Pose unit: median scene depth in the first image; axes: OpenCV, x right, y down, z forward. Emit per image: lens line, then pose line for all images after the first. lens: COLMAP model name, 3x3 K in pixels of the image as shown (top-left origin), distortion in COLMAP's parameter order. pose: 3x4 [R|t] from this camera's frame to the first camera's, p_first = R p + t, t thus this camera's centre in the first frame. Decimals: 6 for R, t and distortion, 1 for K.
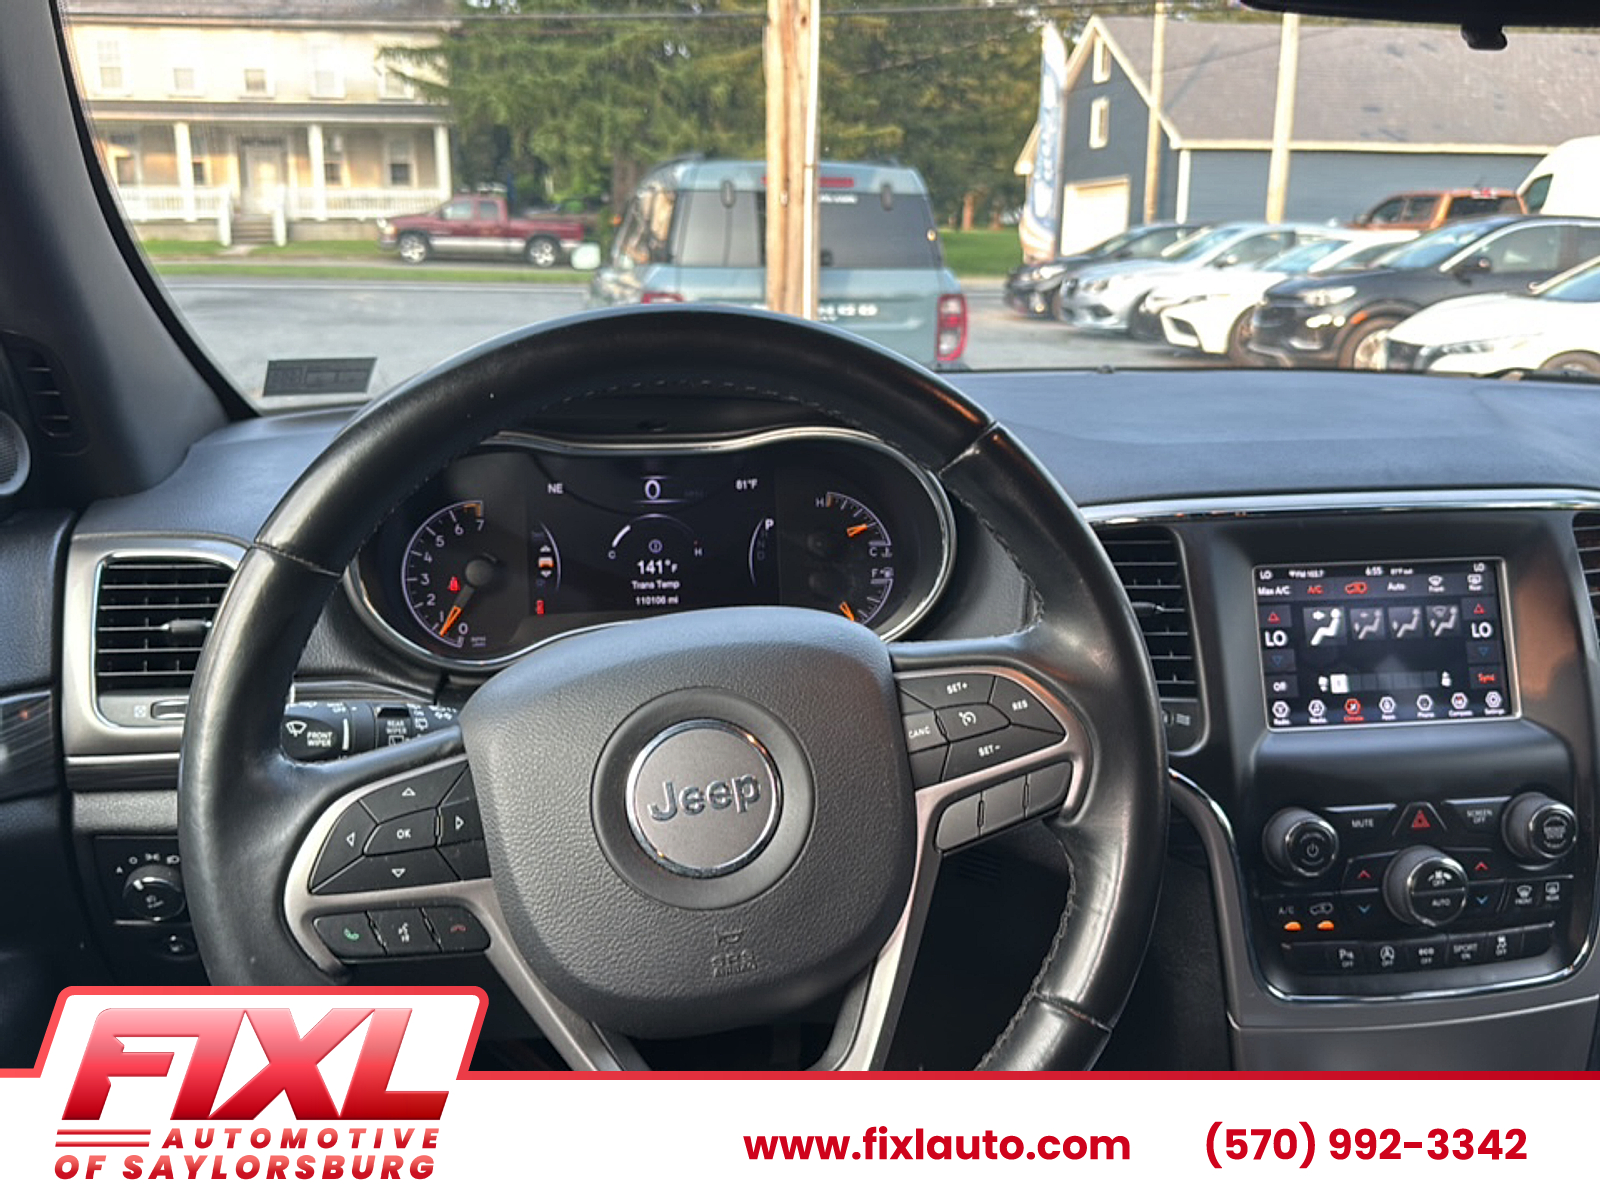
lens RADIAL K [[1452.3, 0, 799.3], [0, 1452.3, 608.0], [0, 0, 1]] dist [0.158322, -0.378709]
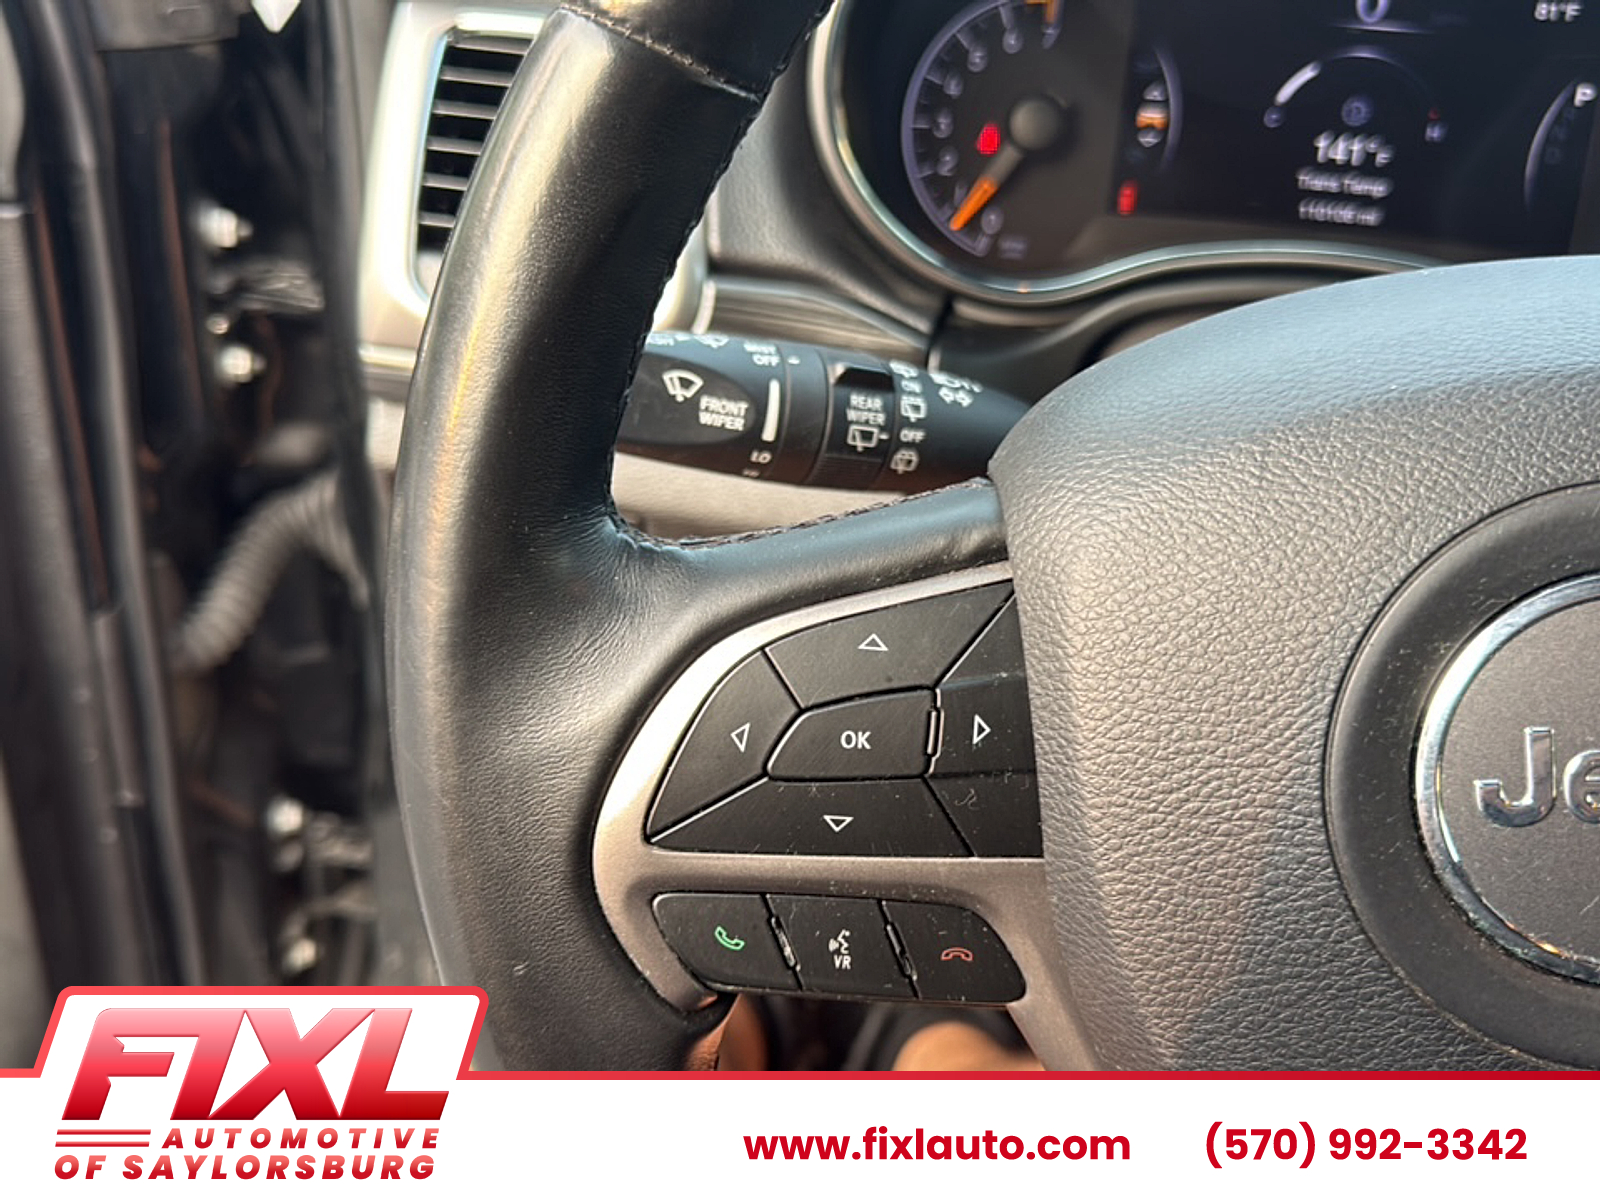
lens RADIAL K [[1478.4, 0, 800.0], [0, 1478.4, 600.0], [0, 0, 1]] dist [0.127178, -0.276758]
pose [[0.943746, 0.202290, -0.261577, -0.118726], [-0.128692, 0.953373, 0.272979, 0.005656], [0.304601, -0.223960, 0.925775, 0.401273]]
